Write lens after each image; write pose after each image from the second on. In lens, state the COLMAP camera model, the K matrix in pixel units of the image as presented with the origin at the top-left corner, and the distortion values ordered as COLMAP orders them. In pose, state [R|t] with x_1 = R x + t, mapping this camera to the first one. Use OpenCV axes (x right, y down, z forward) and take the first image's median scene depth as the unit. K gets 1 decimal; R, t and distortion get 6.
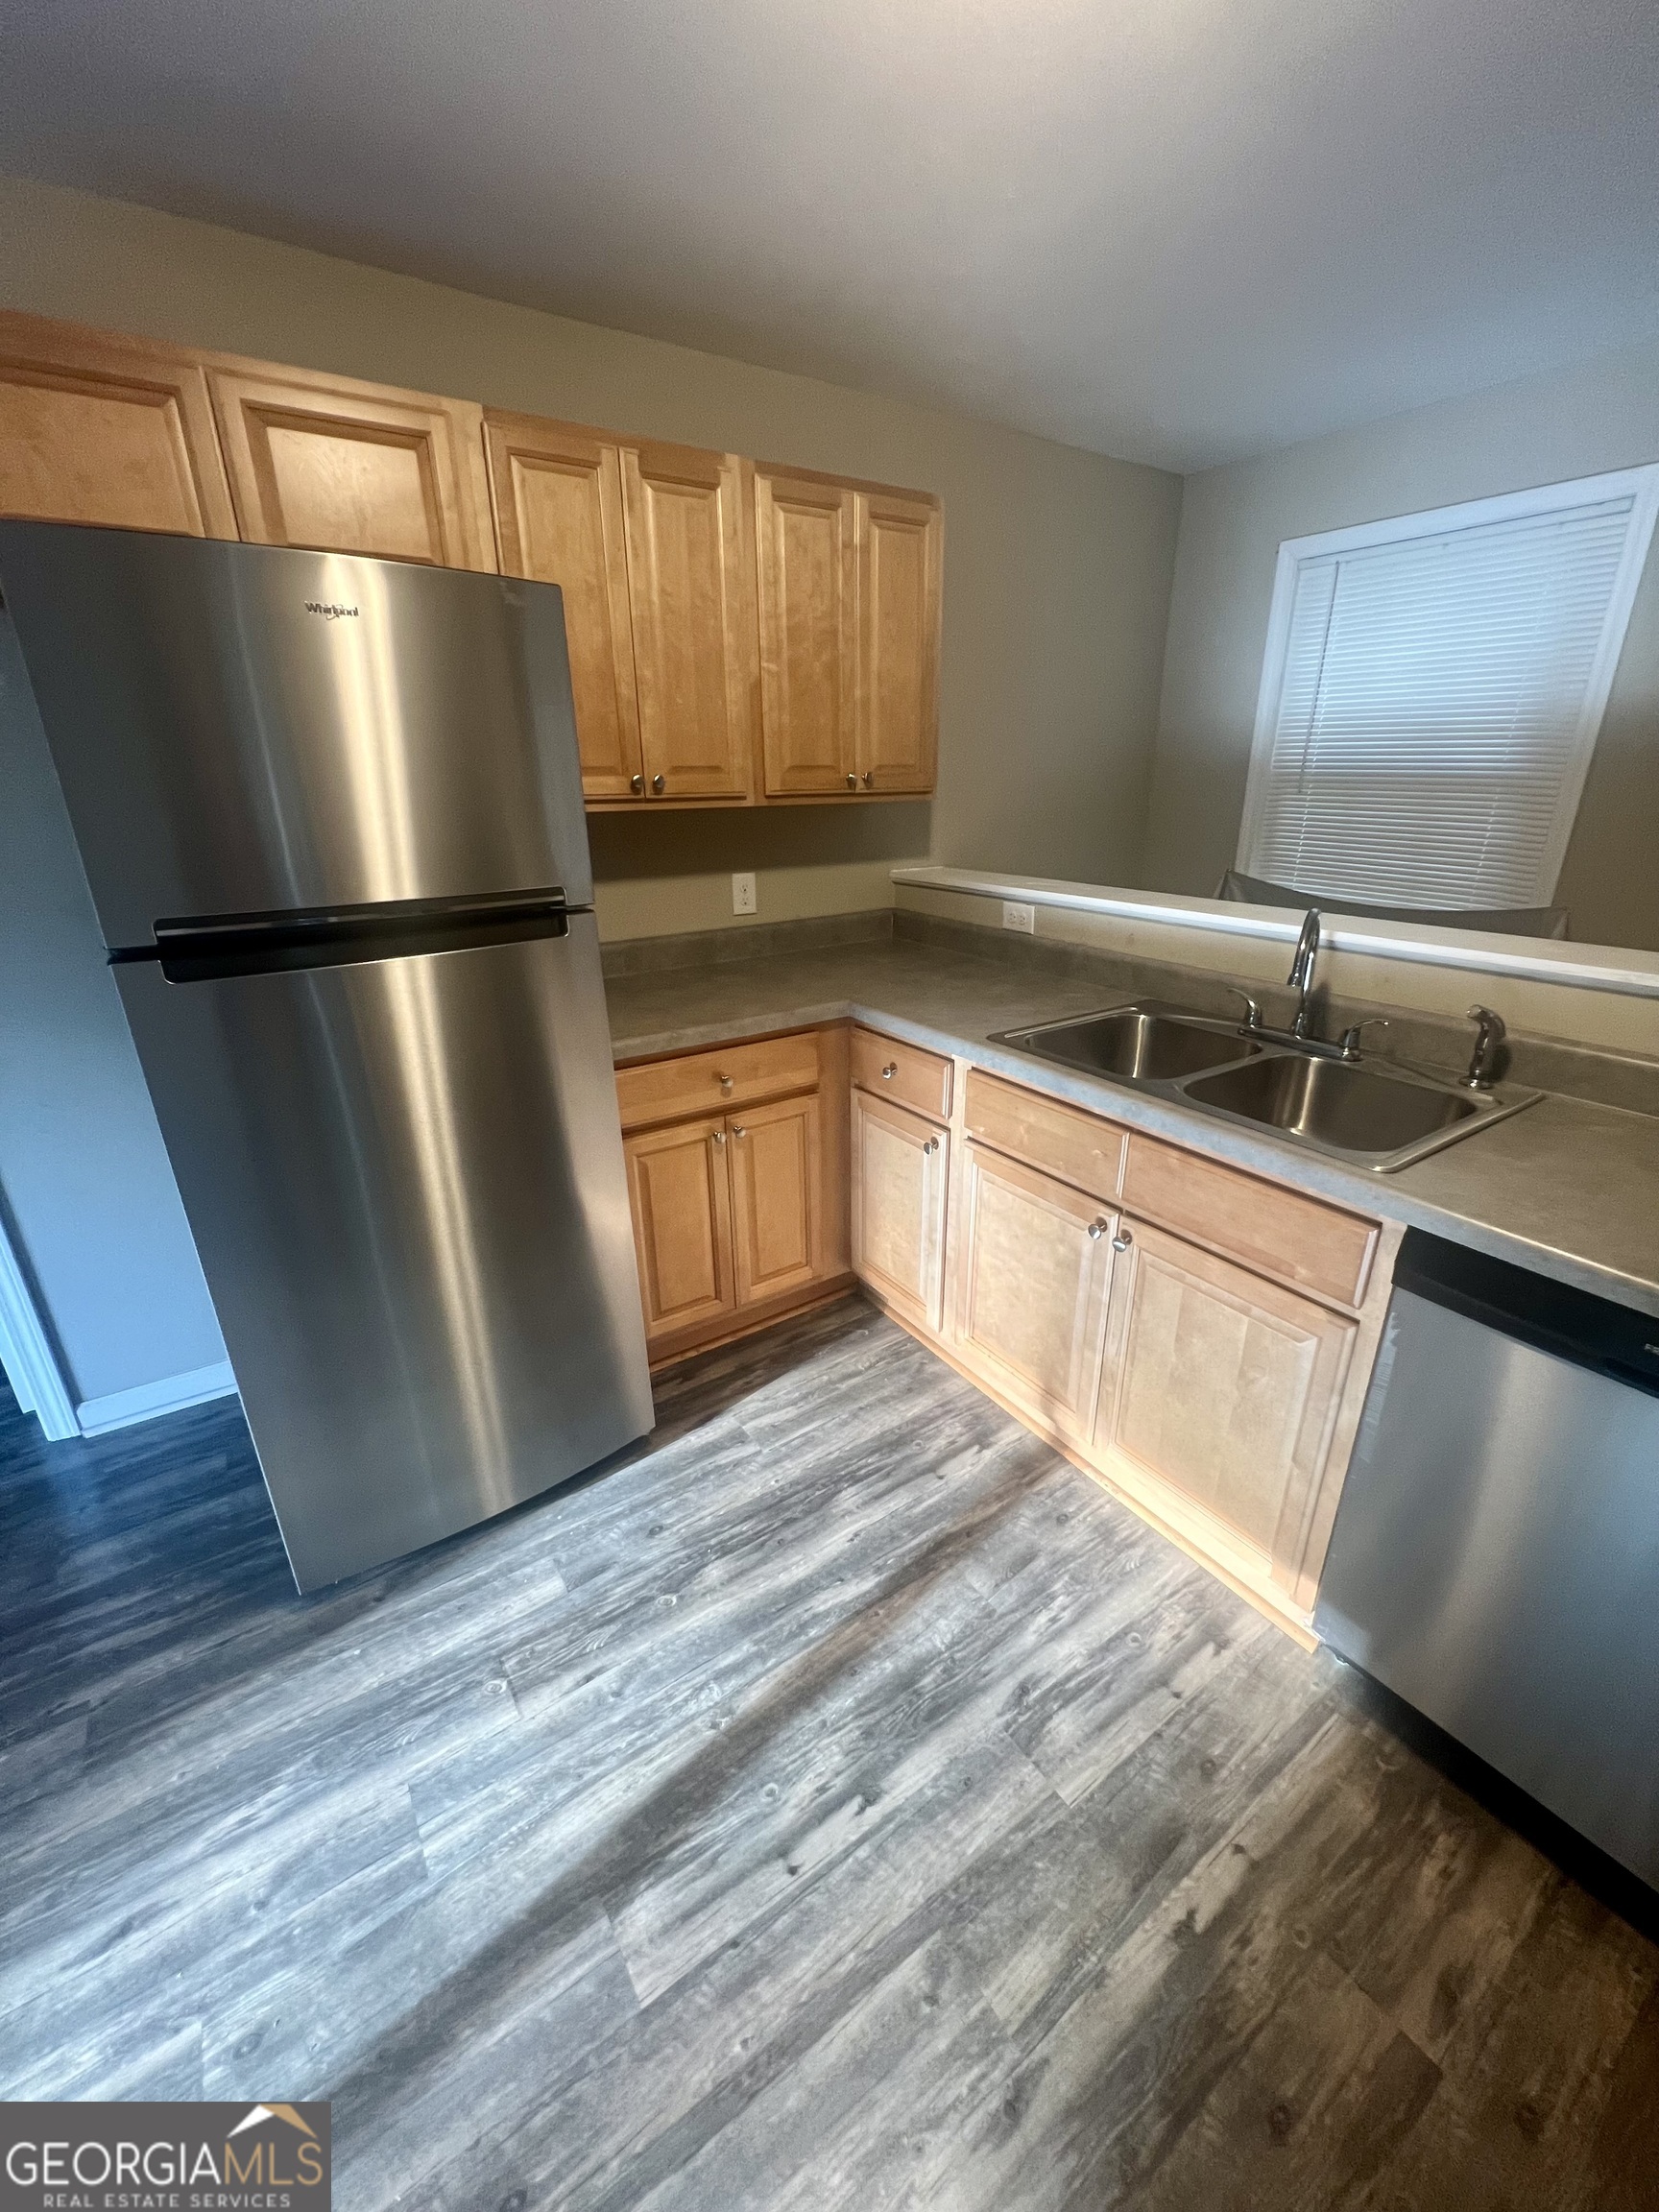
lens RADIAL K [[886.1, 0, 828.2], [0, 886.1, 1100.3], [0, 0, 1]] dist [-0.001229, 0.000509]
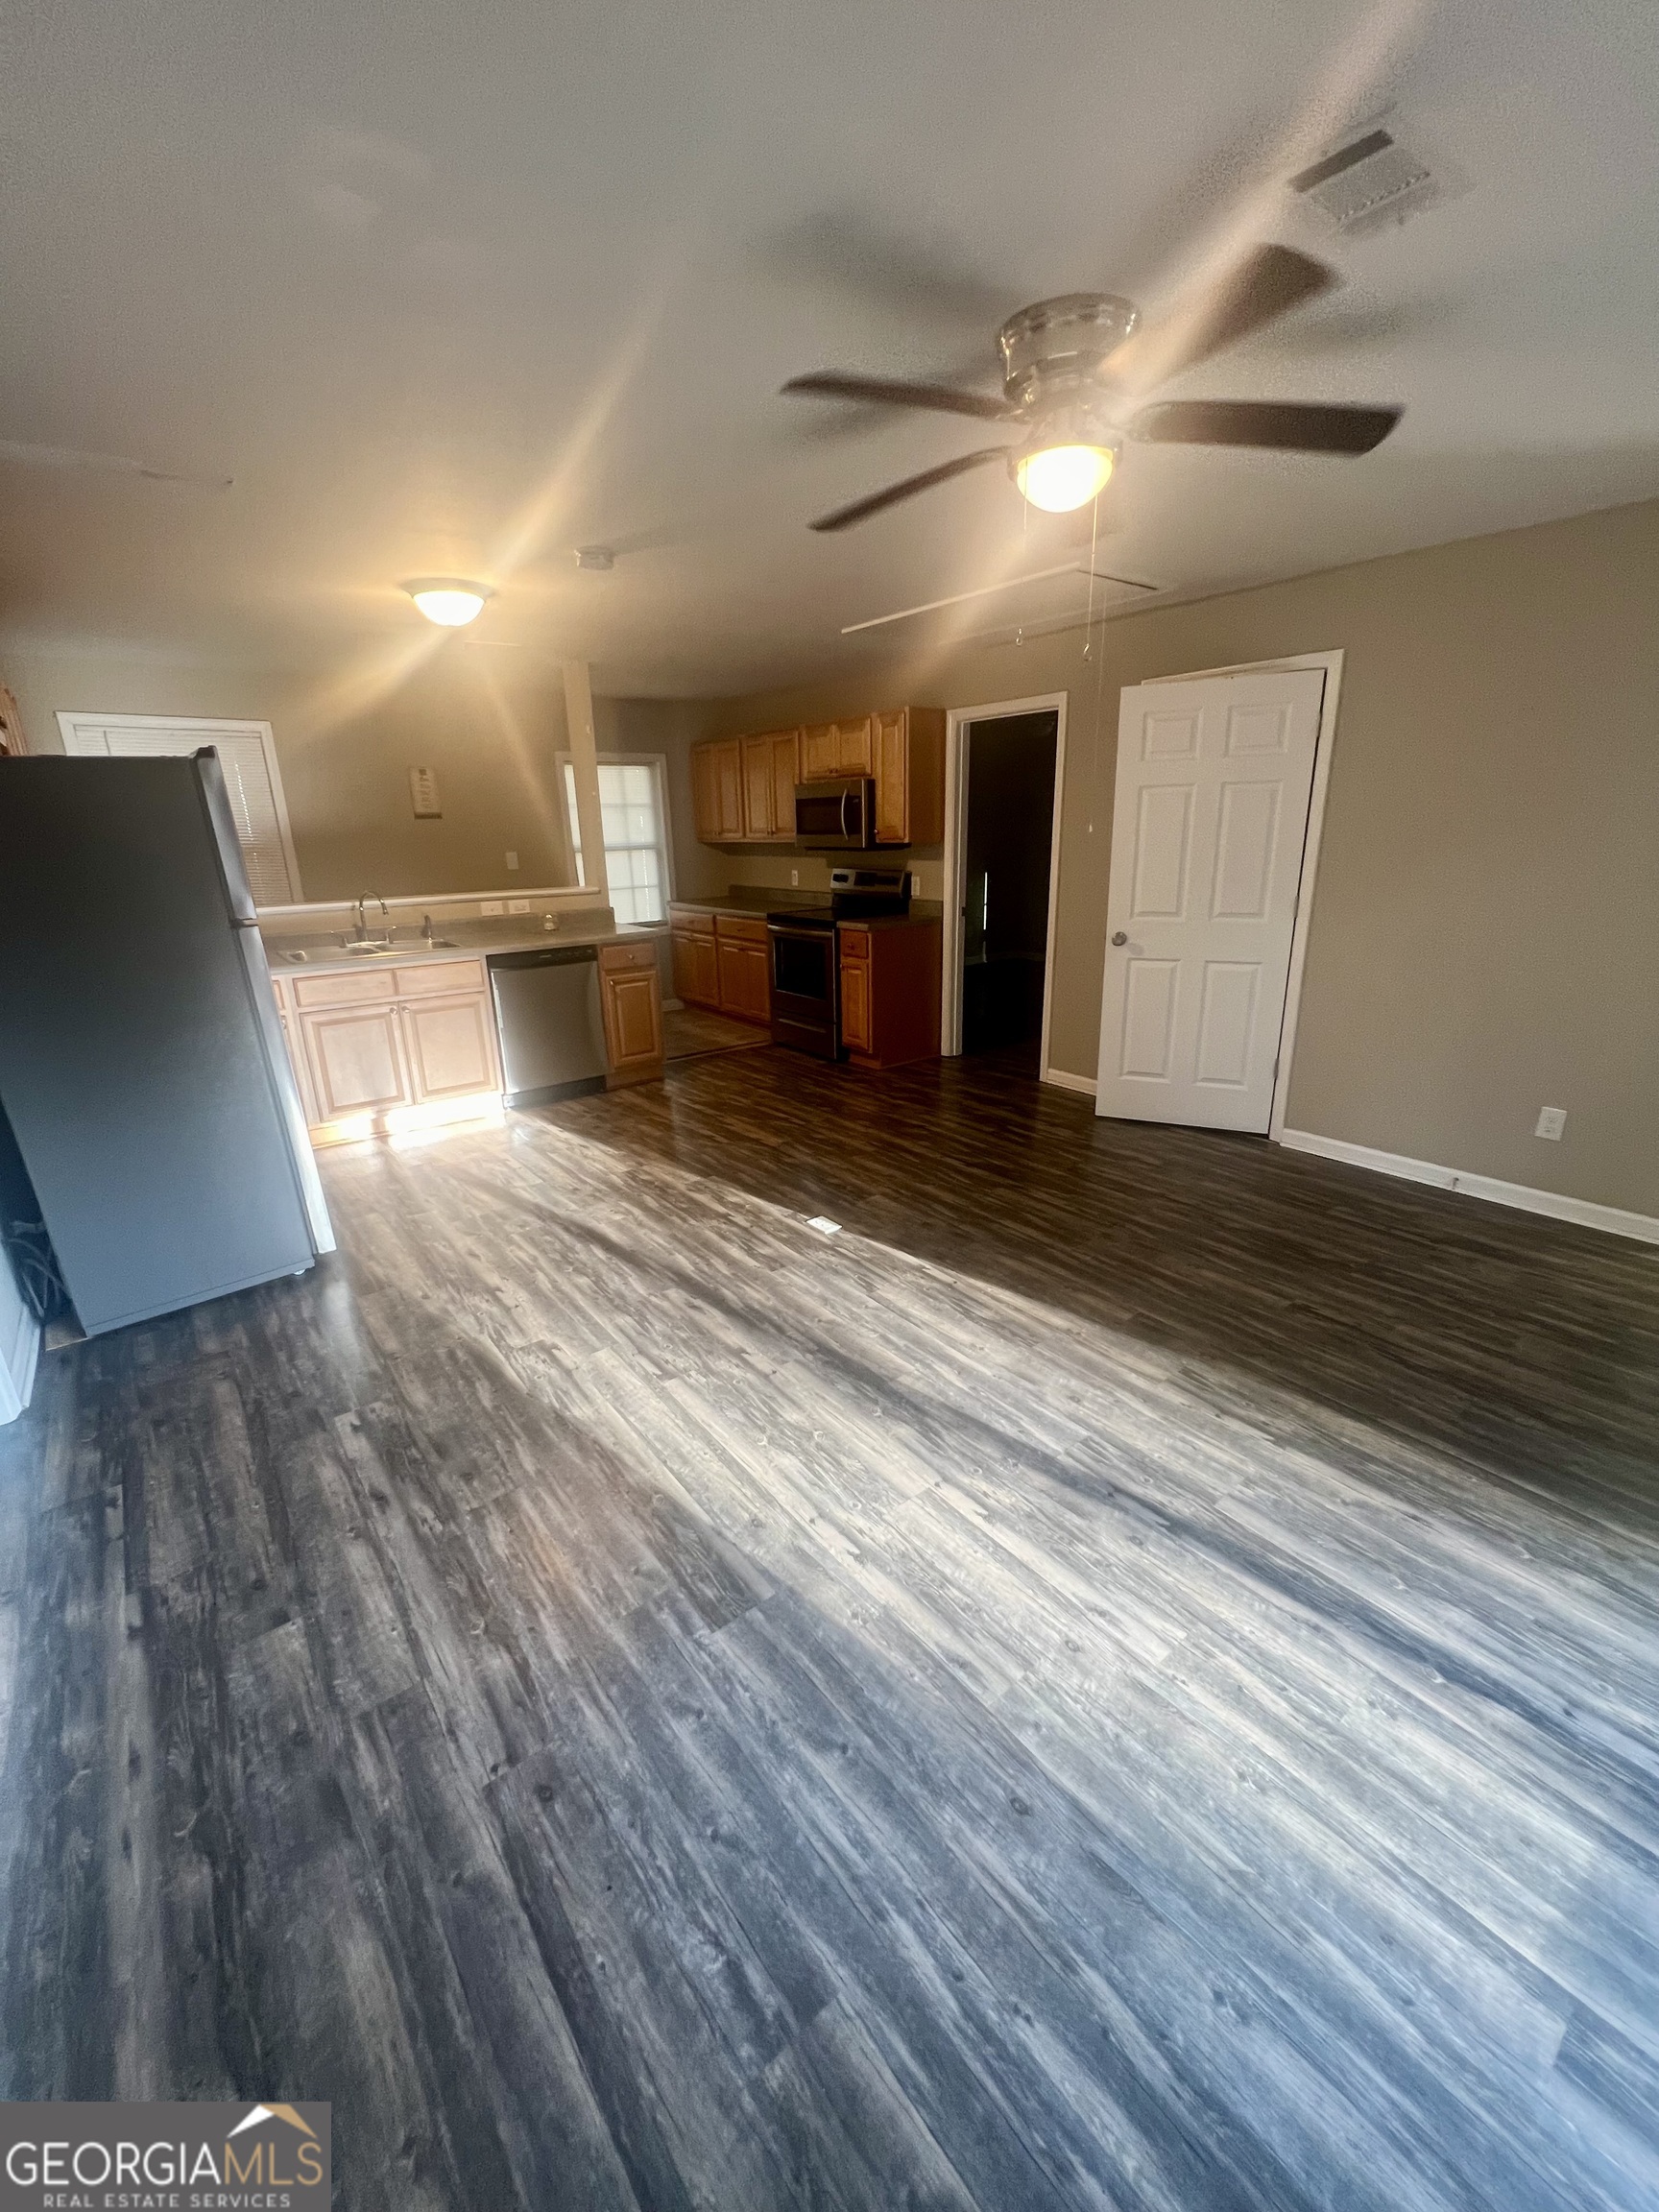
lens RADIAL K [[886.1, 0, 826.5], [0, 886.1, 1091.2], [0, 0, 1]] dist [-0.001229, 0.000509]
pose [[-0.056902, -0.280770, 0.958087, -2.013664], [0.369724, 0.885488, 0.281454, 0.076062], [-0.927398, 0.370243, 0.053421, -0.208735]]
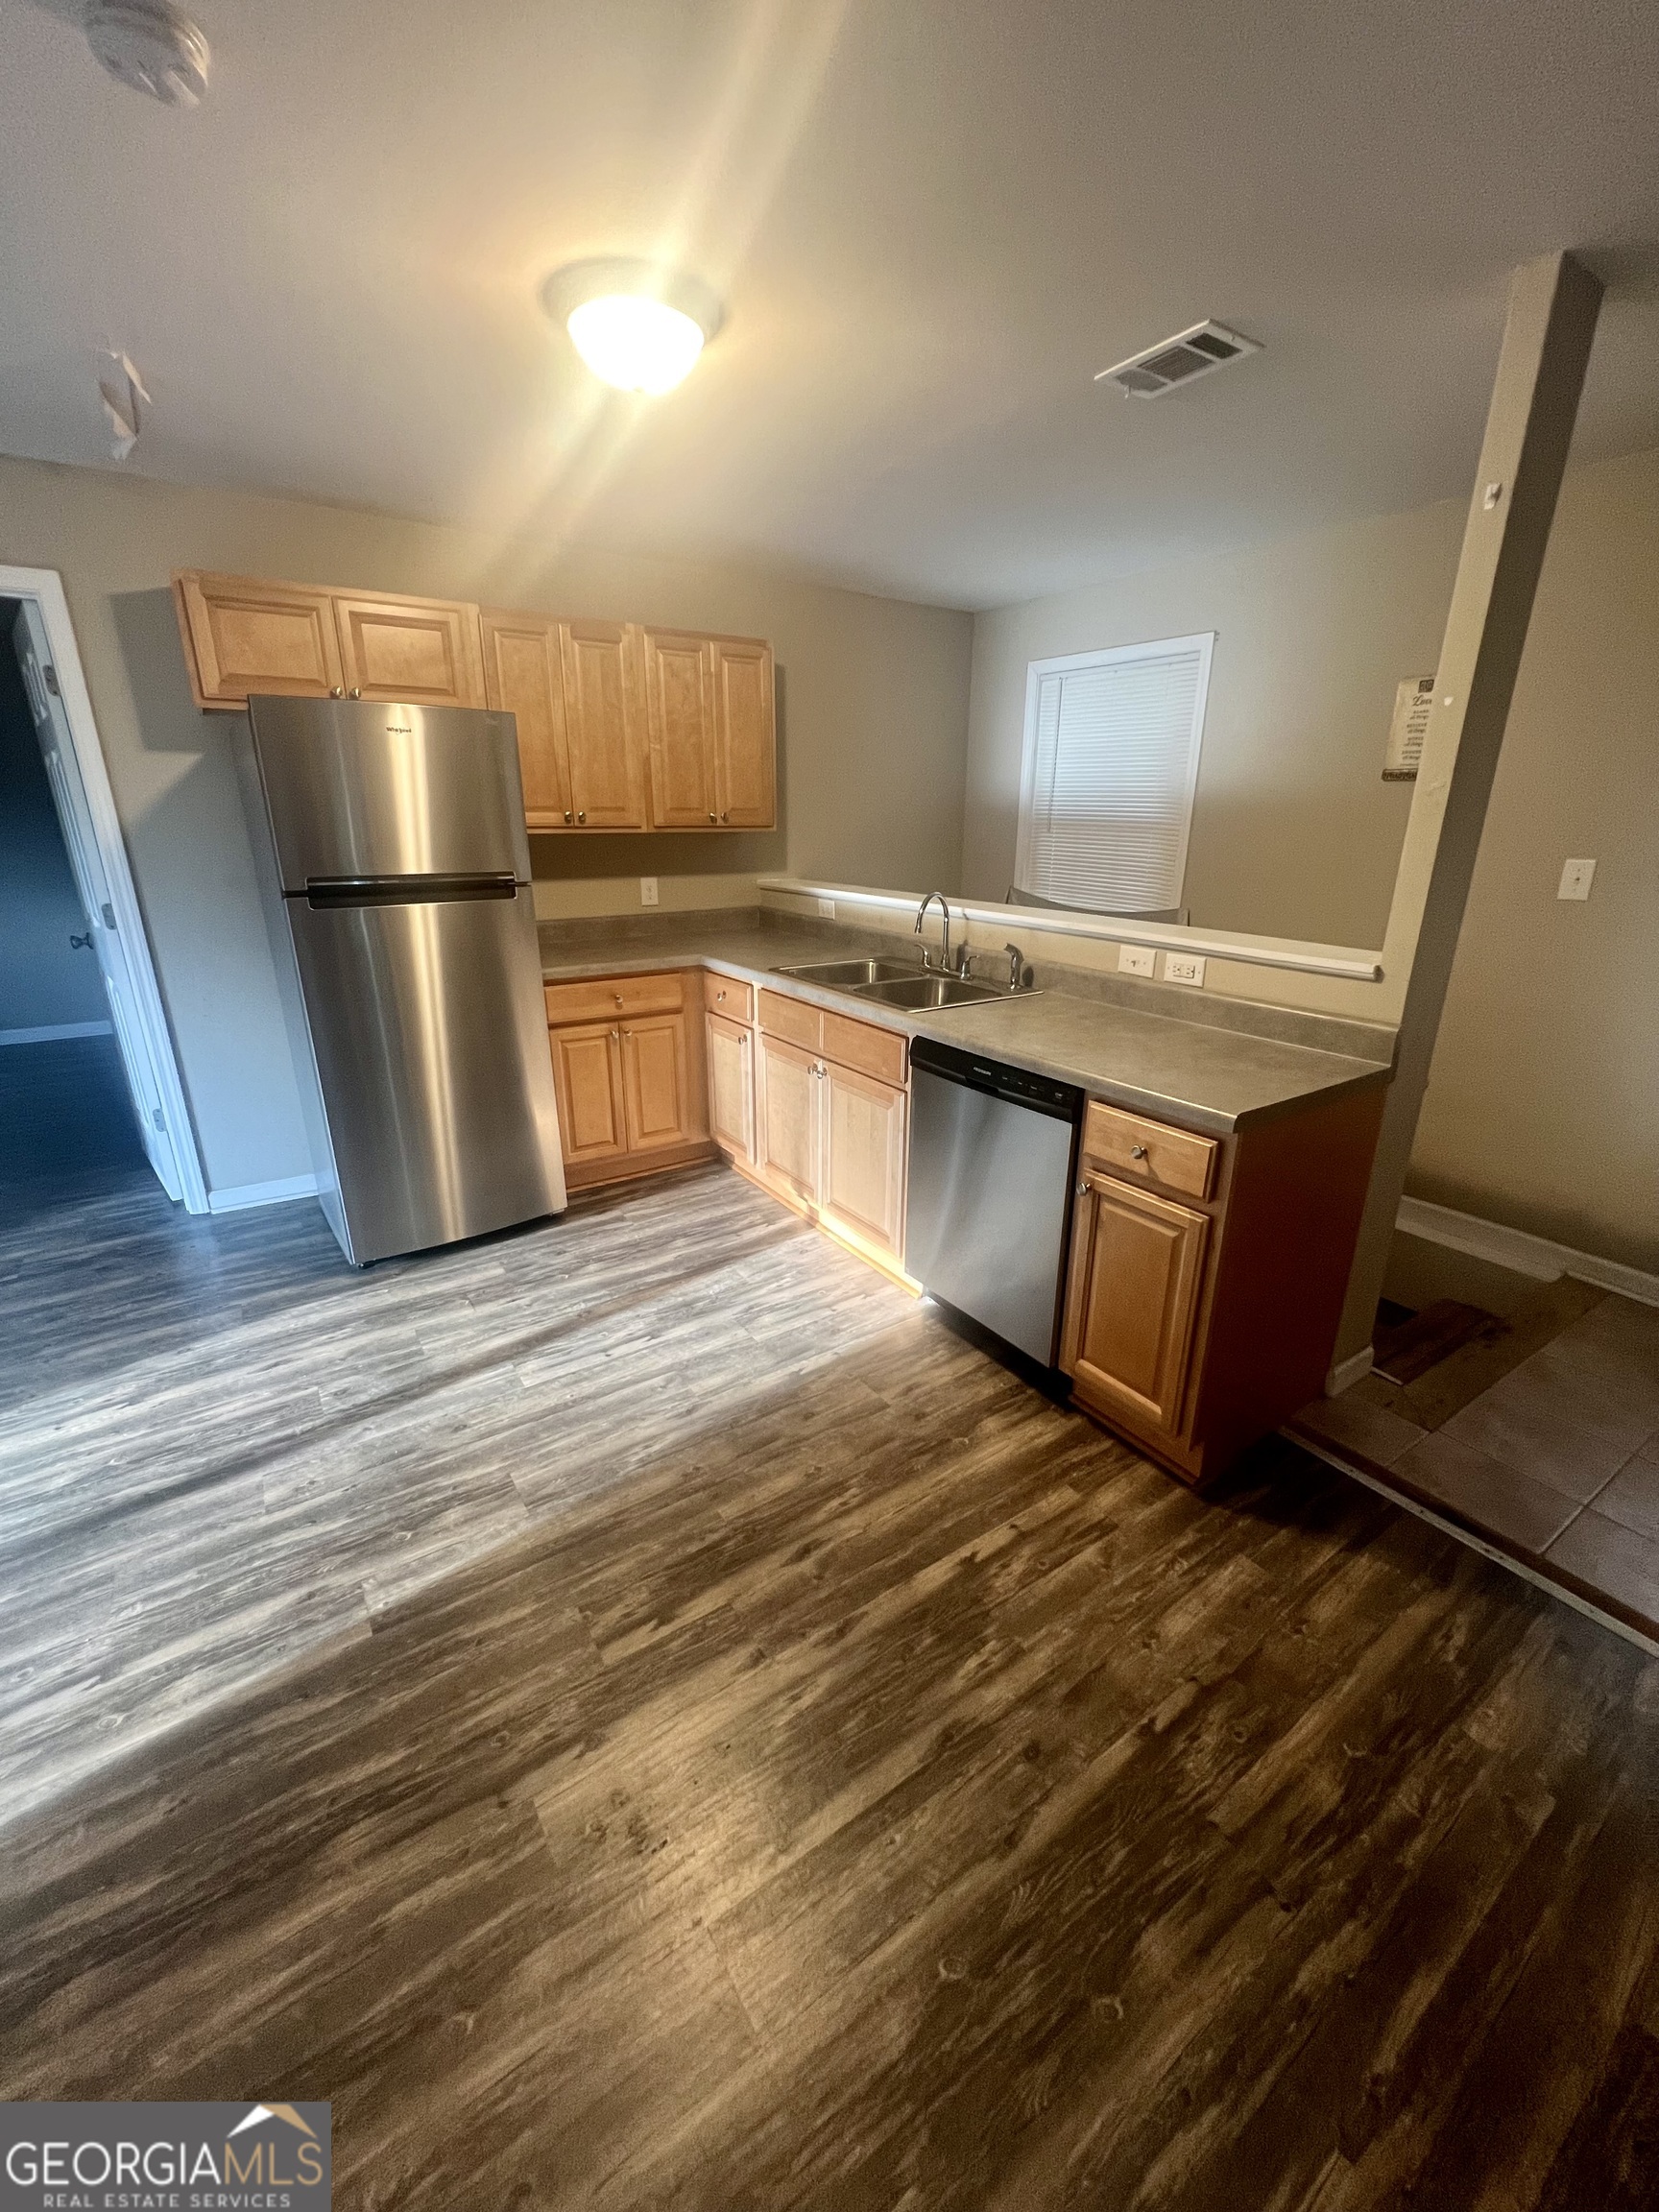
lens RADIAL K [[886.1, 0, 827.5], [0, 886.1, 1100.9], [0, 0, 1]] dist [-0.001229, 0.000509]
pose [[0.999880, 0.015162, 0.003230, 0.280437], [-0.015019, 0.999066, -0.040528, 0.237420], [-0.003841, 0.040474, 0.999173, -0.649518]]
